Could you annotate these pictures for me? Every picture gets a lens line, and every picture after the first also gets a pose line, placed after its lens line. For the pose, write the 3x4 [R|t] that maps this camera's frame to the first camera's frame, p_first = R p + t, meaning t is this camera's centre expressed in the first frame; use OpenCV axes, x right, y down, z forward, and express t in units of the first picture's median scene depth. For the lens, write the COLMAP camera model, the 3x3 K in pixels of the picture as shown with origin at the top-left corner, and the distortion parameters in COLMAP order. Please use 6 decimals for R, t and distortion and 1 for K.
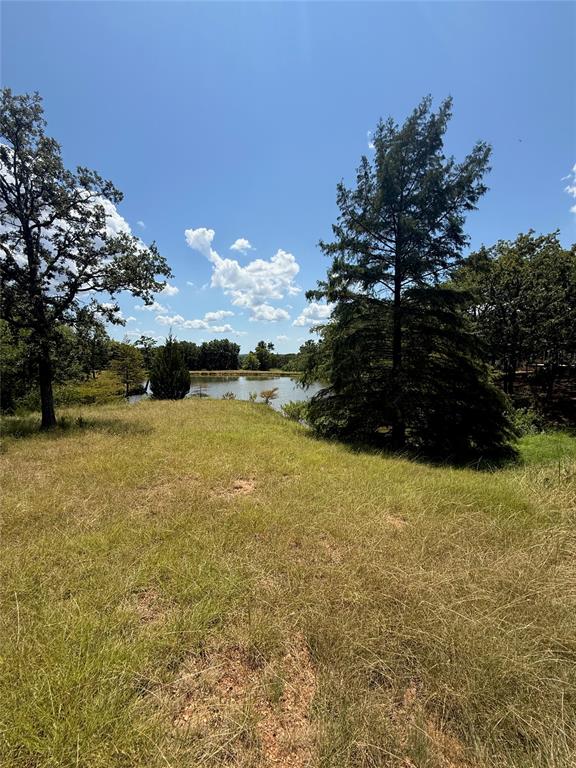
lens RADIAL K [[307.2, 0, 290.0], [0, 307.2, 385.2], [0, 0, 1]] dist [-0.012016, 0.001391]
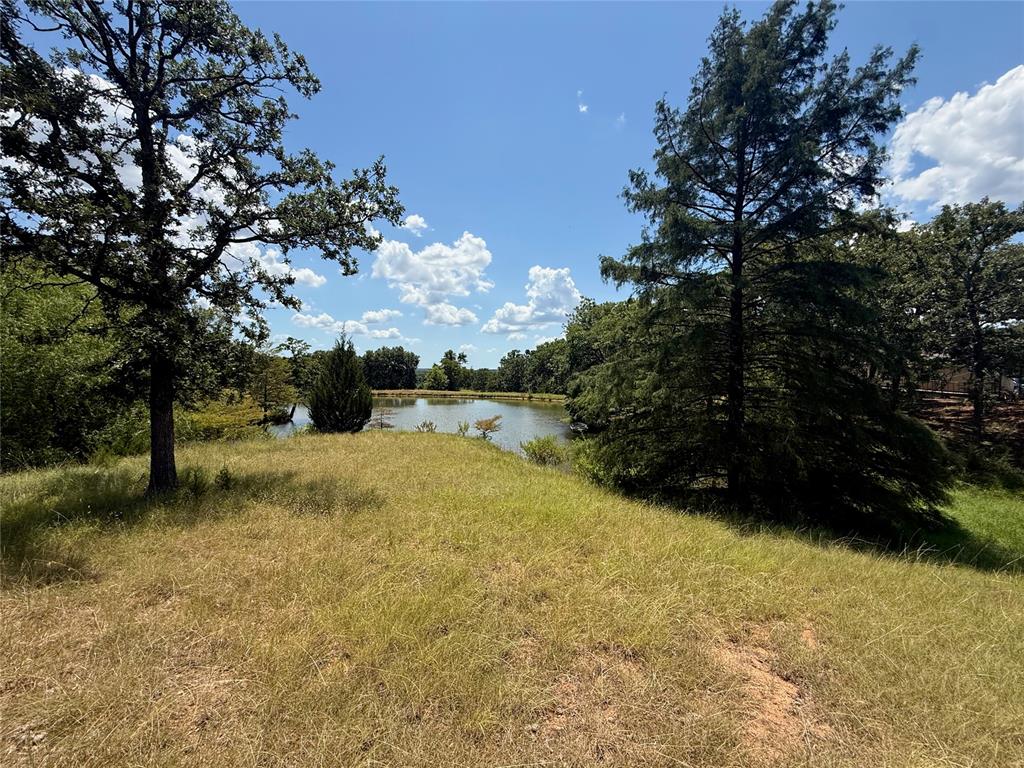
lens RADIAL K [[409.6, 0, 509.5], [0, 409.6, 386.1], [0, 0, 1]] dist [-0.012016, 0.001391]
pose [[0.996335, 0.011040, 0.084818, -0.163652], [-0.005829, 0.998094, -0.061443, -0.001457], [-0.085335, 0.060723, 0.994500, 0.154309]]
